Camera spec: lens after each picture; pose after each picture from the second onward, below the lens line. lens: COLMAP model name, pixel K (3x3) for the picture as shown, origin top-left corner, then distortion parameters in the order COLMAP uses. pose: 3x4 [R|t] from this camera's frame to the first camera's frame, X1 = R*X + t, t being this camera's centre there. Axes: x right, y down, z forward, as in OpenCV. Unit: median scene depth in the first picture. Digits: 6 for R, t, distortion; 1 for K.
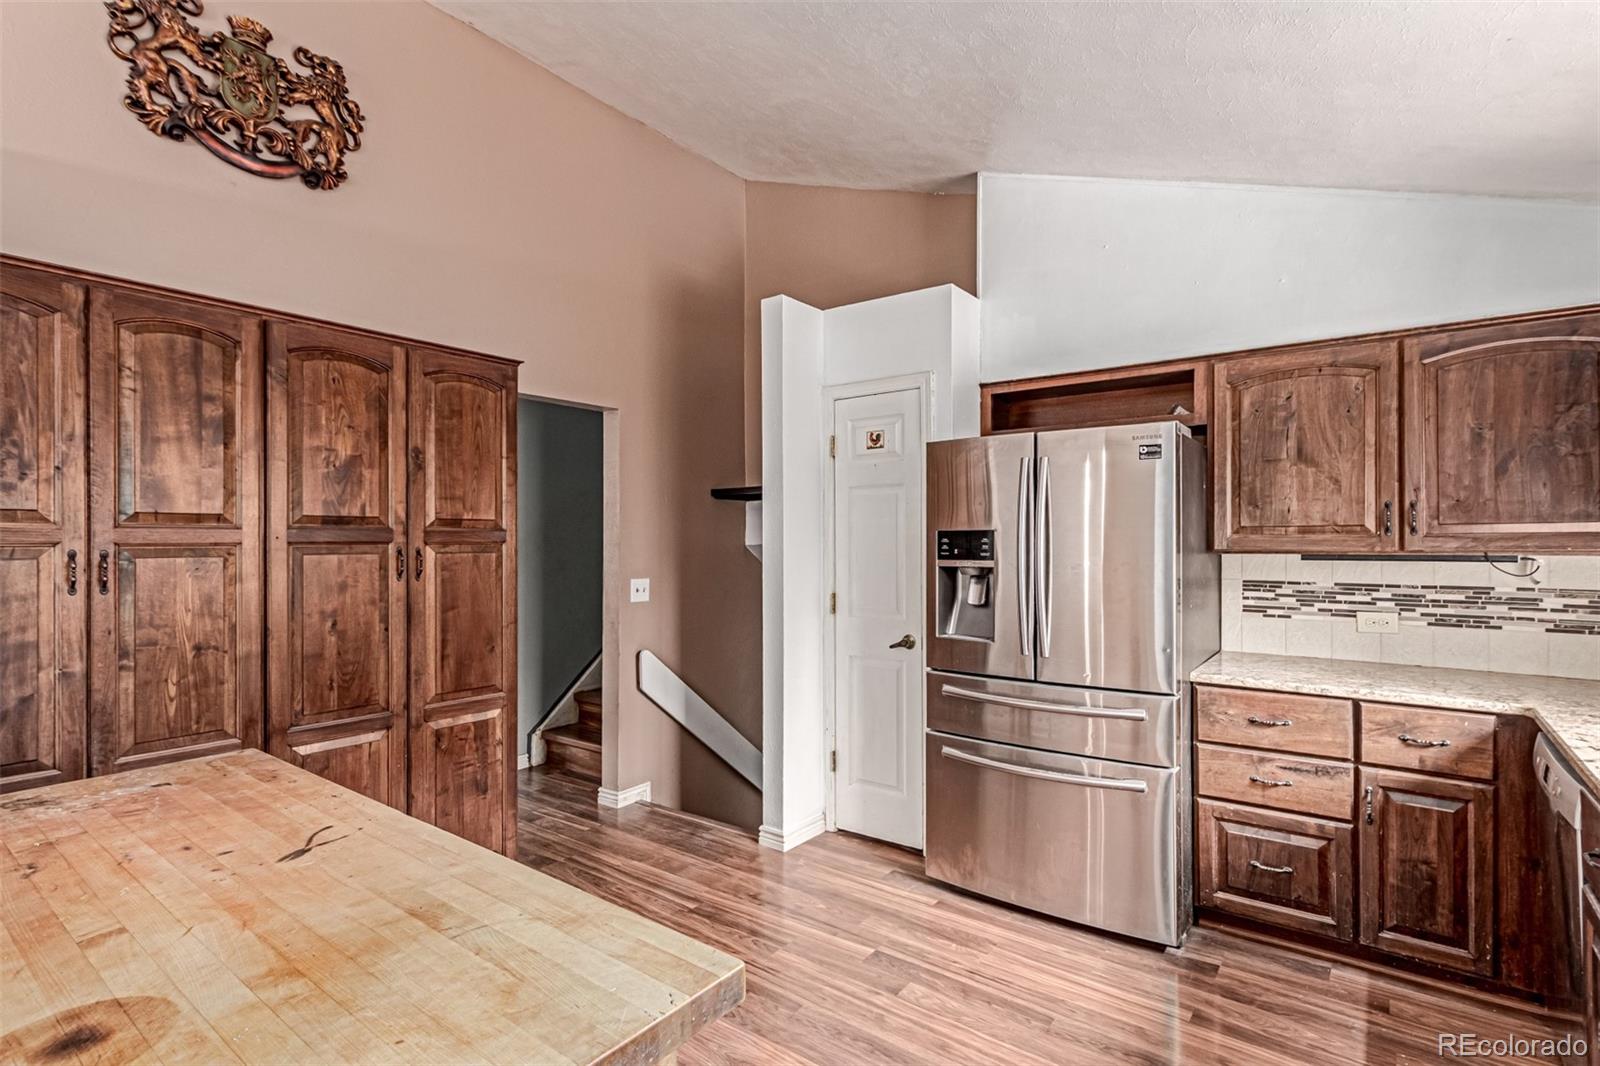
lens RADIAL K [[755.7, 0, 802.2], [0, 755.7, 540.8], [0, 0, 1]] dist [0.016185, -0.006786]
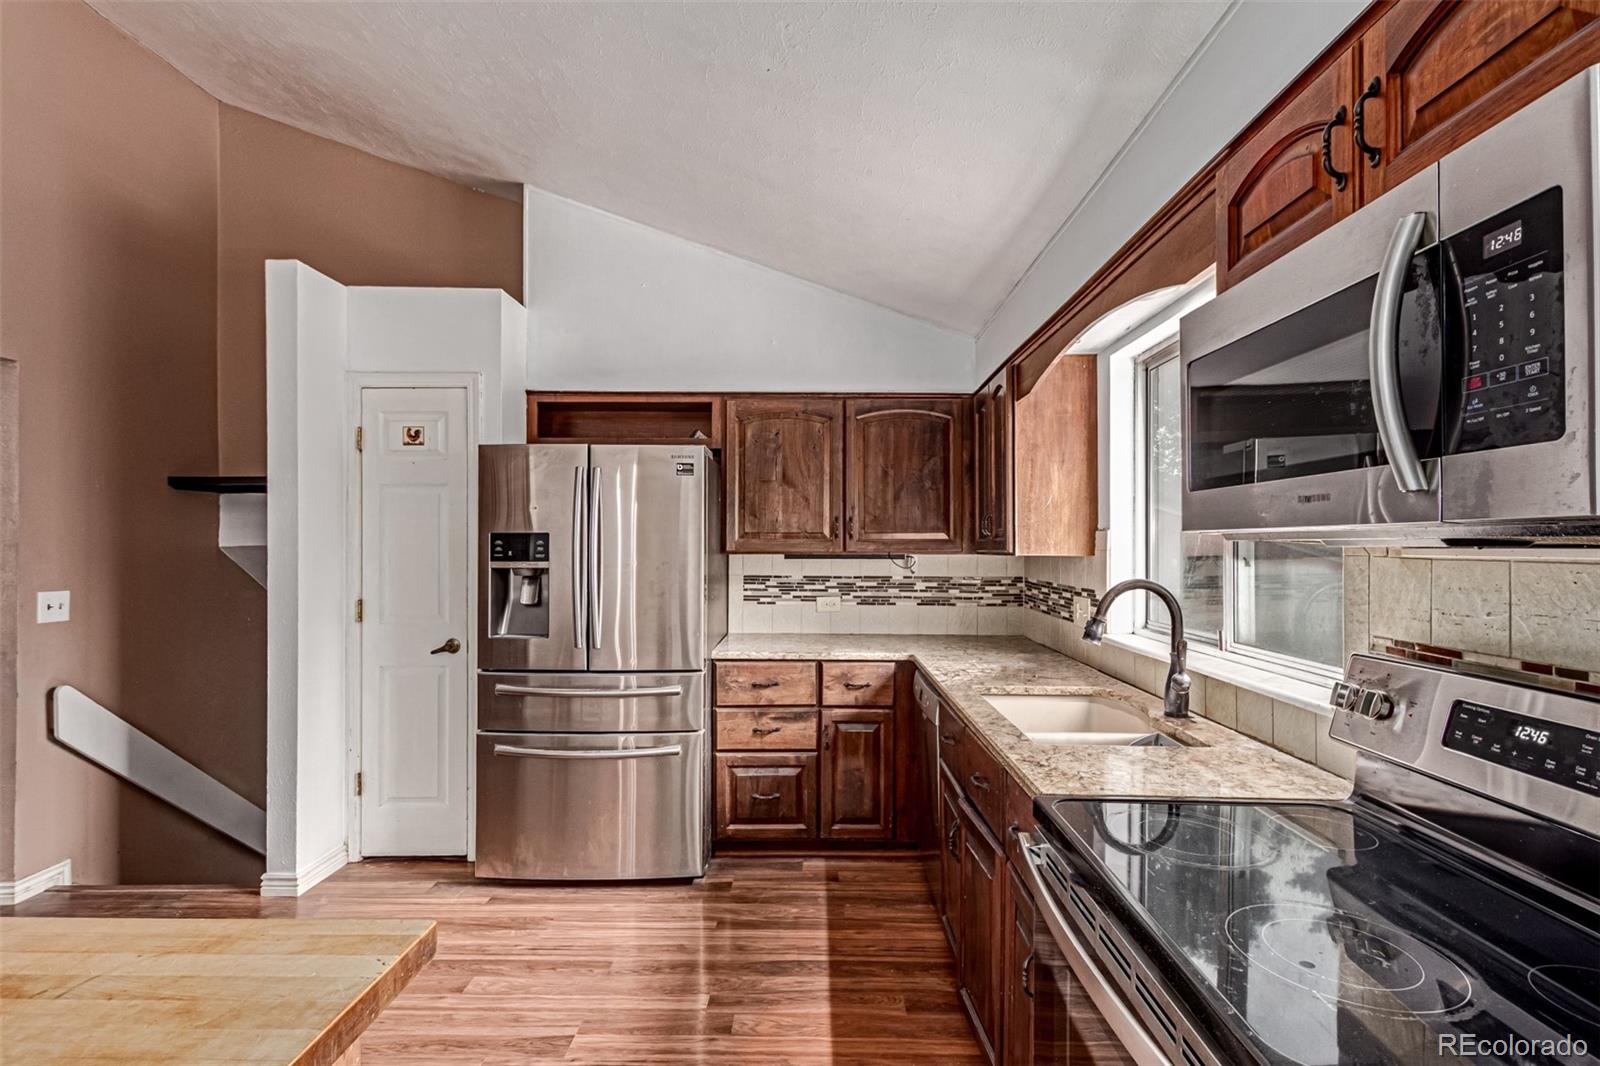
lens RADIAL K [[755.7, 0, 800.9], [0, 755.7, 546.6], [0, 0, 1]] dist [0.016185, -0.006786]
pose [[0.805882, 0.001679, 0.592074, -0.093828], [-0.004803, 0.999982, 0.003703, -0.000680], [-0.592057, -0.005828, 0.805875, -0.066323]]
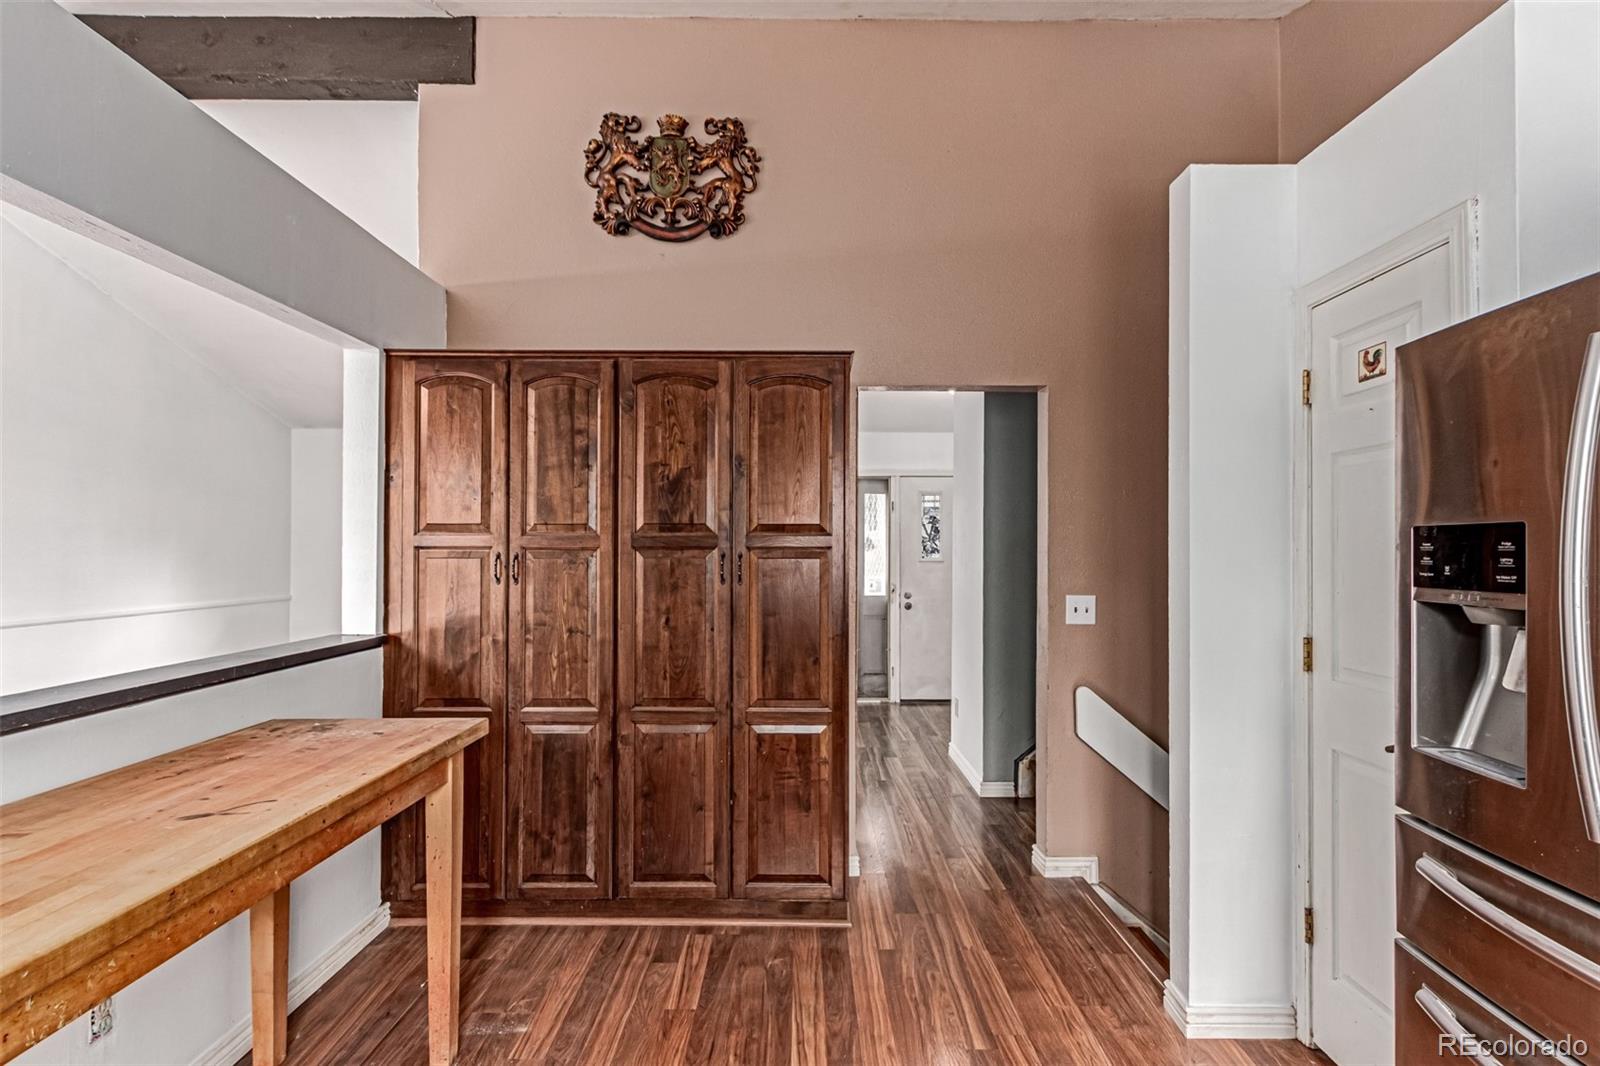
lens RADIAL K [[755.7, 0, 817.6], [0, 755.7, 535.9], [0, 0, 1]] dist [0.016185, -0.006786]
pose [[0.614811, -0.009061, -0.788622, 0.354224], [-0.002000, 0.999913, -0.013048, -0.000456], [0.788672, 0.009599, 0.614740, 0.436953]]
